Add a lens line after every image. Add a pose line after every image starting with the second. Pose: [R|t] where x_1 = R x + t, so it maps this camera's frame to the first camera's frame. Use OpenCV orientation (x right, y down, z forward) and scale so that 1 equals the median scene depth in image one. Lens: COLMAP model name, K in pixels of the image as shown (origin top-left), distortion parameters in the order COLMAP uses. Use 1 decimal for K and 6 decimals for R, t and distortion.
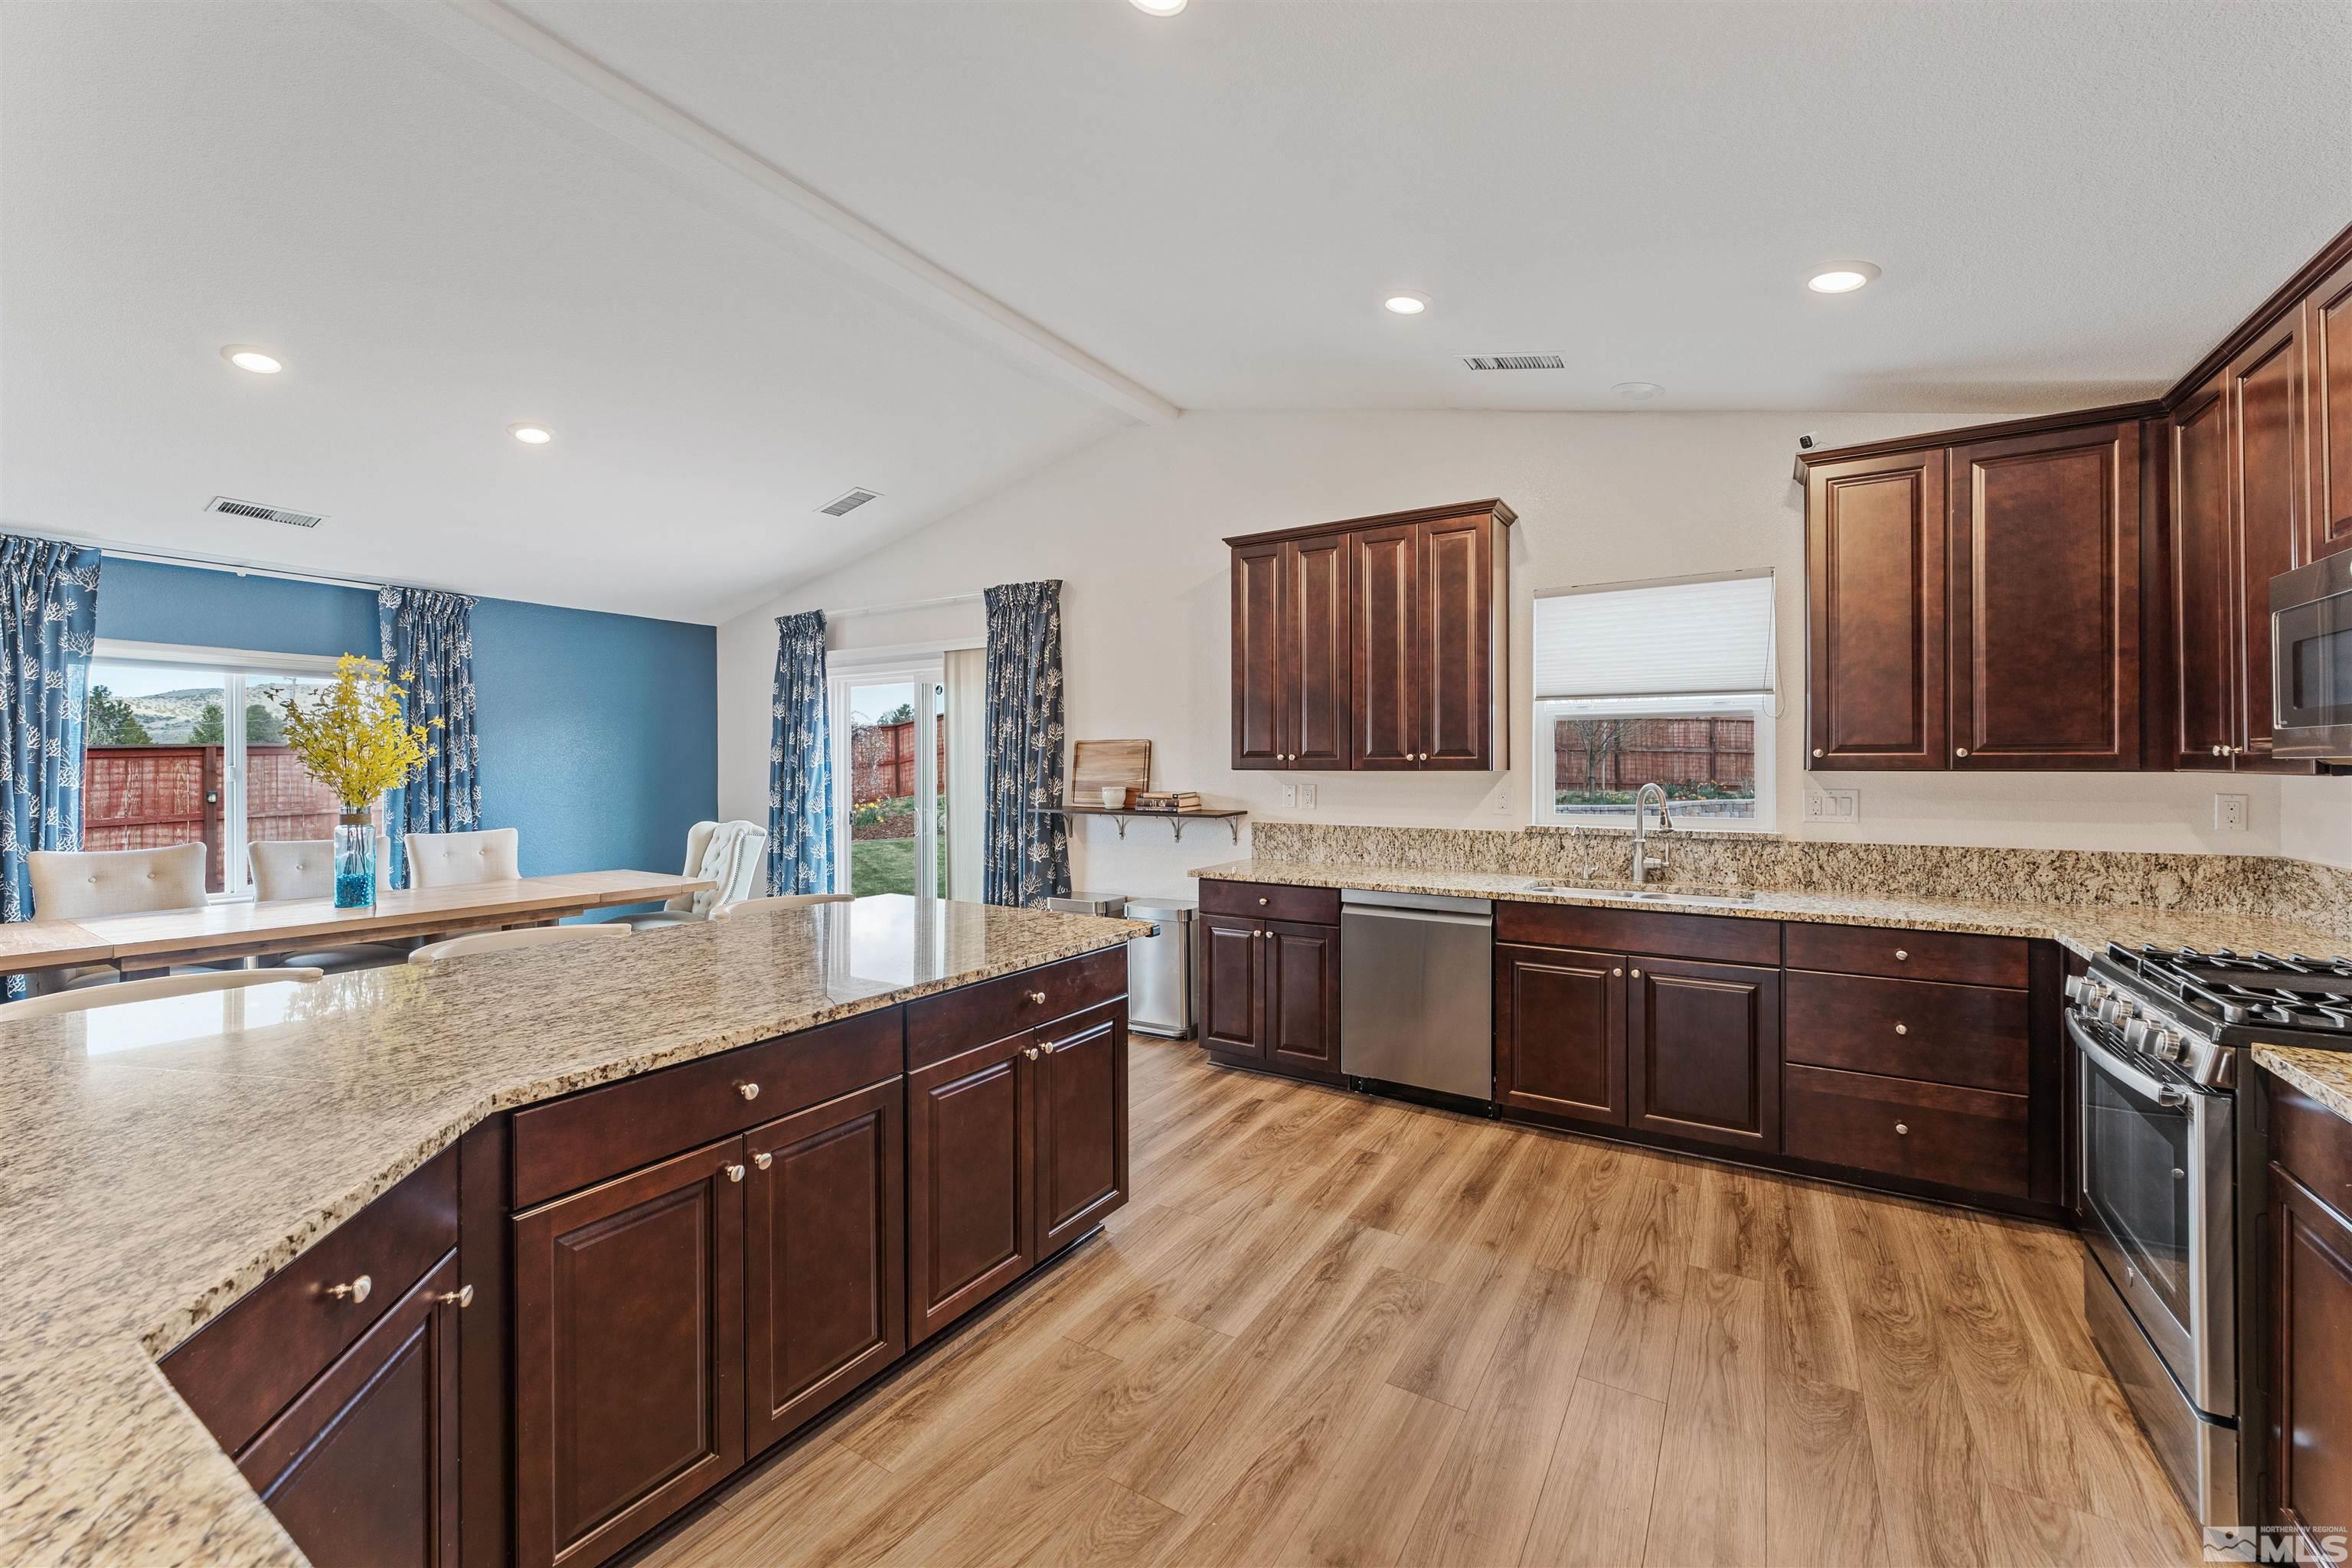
lens RADIAL K [[935.9, 0, 1174.4], [0, 935.9, 763.7], [0, 0, 1]] dist [0.002621, -0.000510]
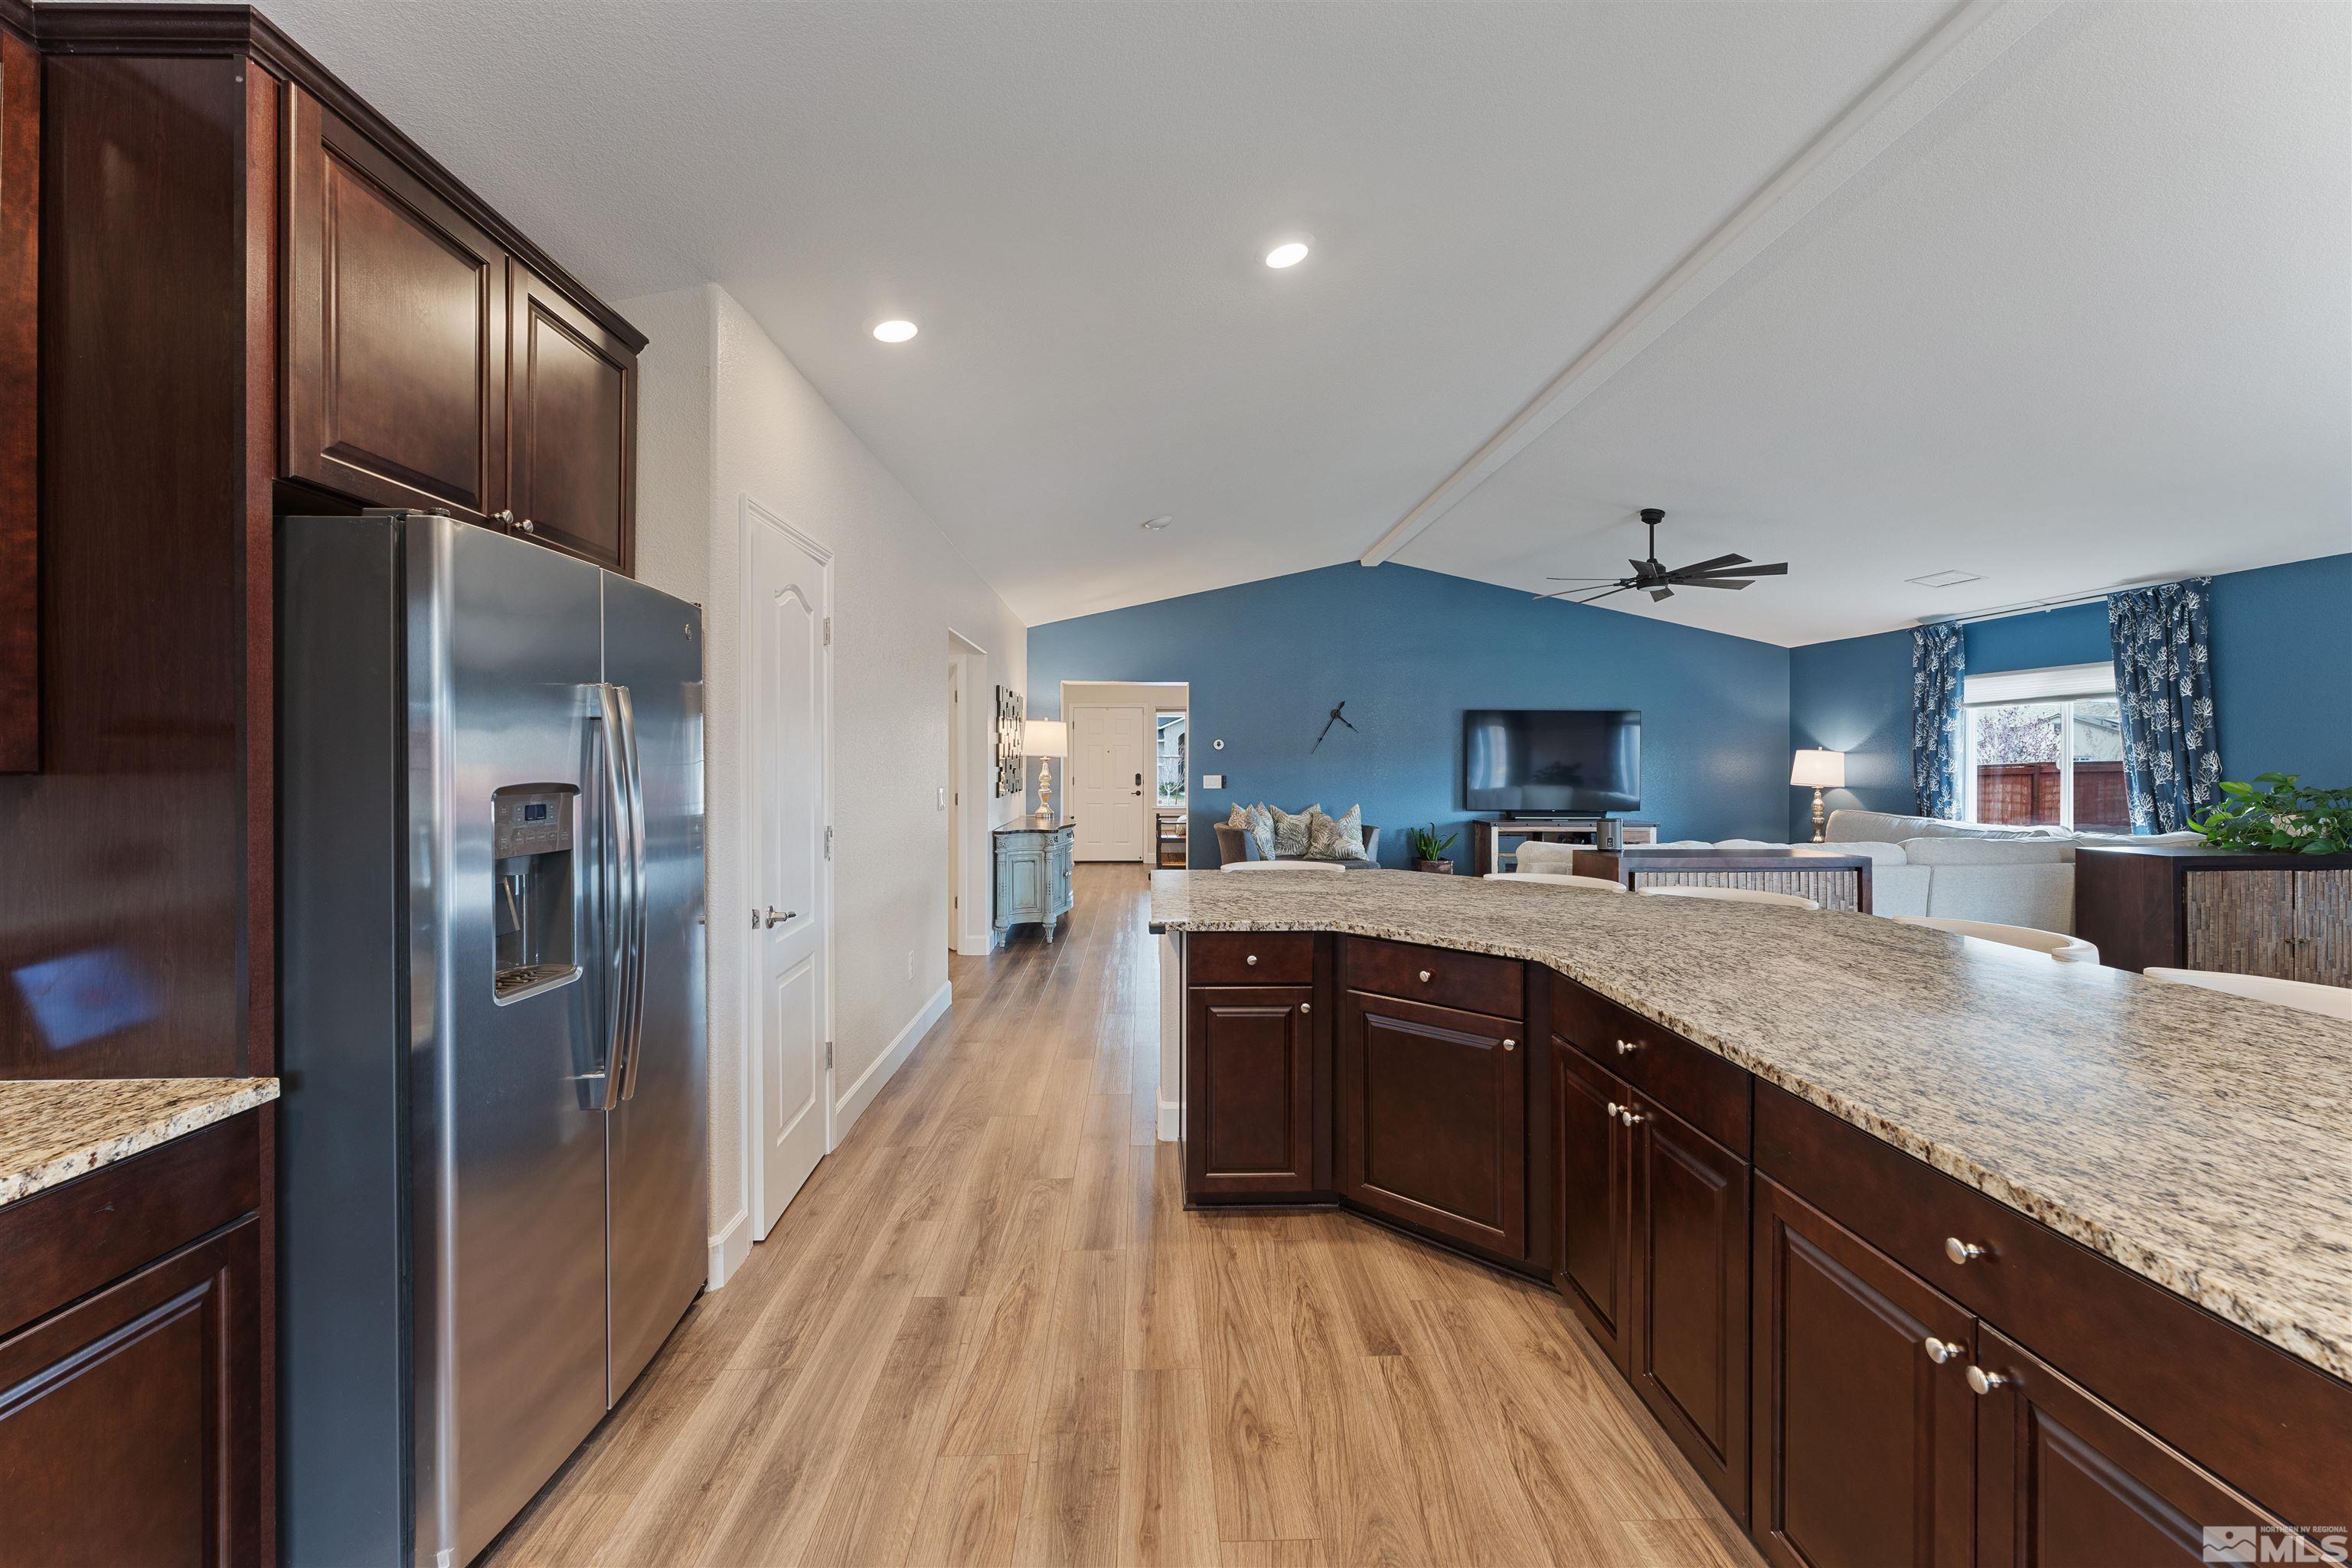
lens RADIAL K [[935.9, 0, 1183.4], [0, 935.9, 763.5], [0, 0, 1]] dist [0.002621, -0.000510]
pose [[-0.822077, 0.004227, -0.569360, 0.541049], [0.002963, 0.999991, 0.003145, 0.003543], [0.569368, 0.000898, -0.822082, 1.423084]]
